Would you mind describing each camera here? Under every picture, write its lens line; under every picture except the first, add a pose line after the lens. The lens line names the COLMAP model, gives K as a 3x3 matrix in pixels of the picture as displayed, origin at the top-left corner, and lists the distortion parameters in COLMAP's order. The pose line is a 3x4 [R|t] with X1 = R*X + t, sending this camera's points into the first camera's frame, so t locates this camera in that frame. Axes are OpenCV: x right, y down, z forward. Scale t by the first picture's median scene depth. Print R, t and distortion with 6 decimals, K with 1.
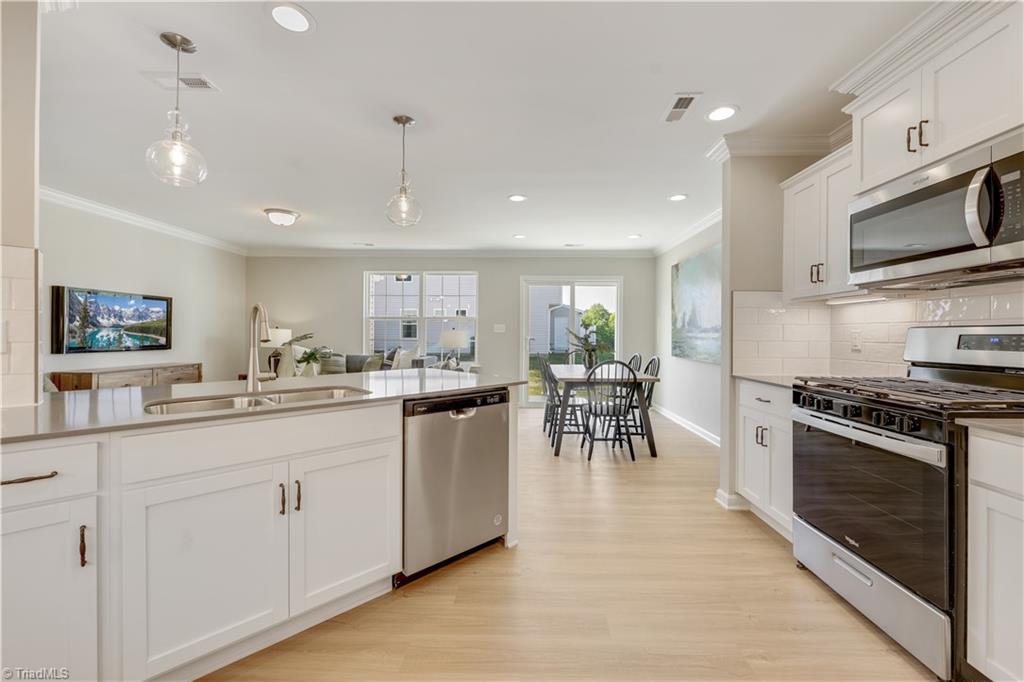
lens RADIAL K [[447.2, 0, 512.0], [0, 447.2, 341.0], [0, 0, 1]] dist [0.000024, -0.000040]
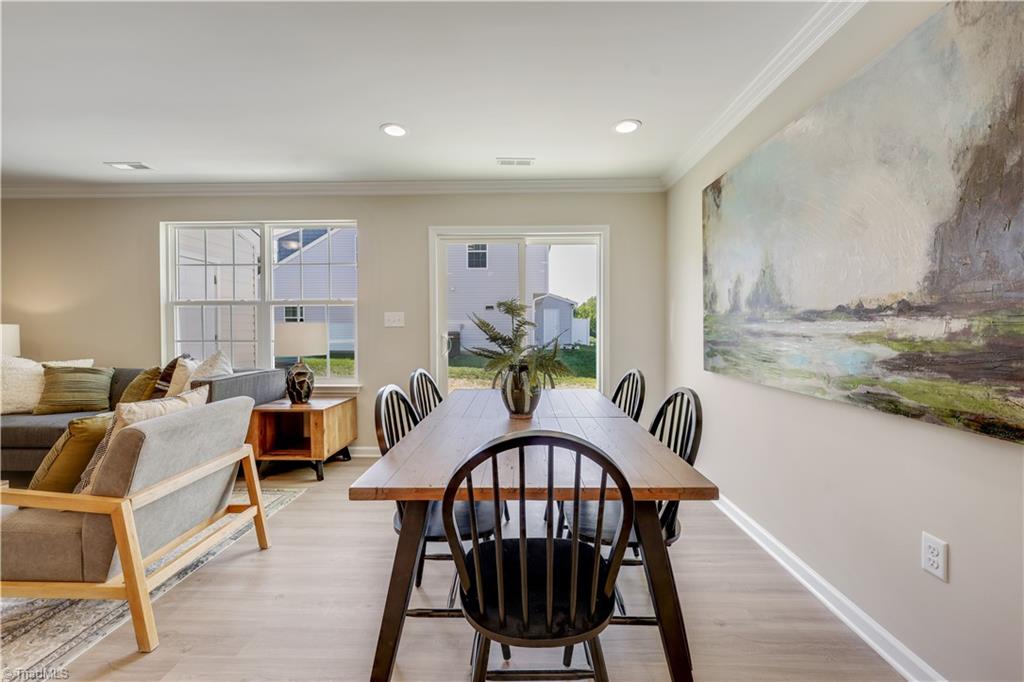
lens RADIAL K [[447.2, 0, 512.0], [0, 447.2, 341.0], [0, 0, 1]] dist [0.000024, -0.000040]
pose [[0.999941, -0.009716, 0.004850, 0.142088], [0.009652, 0.999868, 0.013099, -0.007720], [-0.004977, -0.013052, 0.999902, 0.507225]]
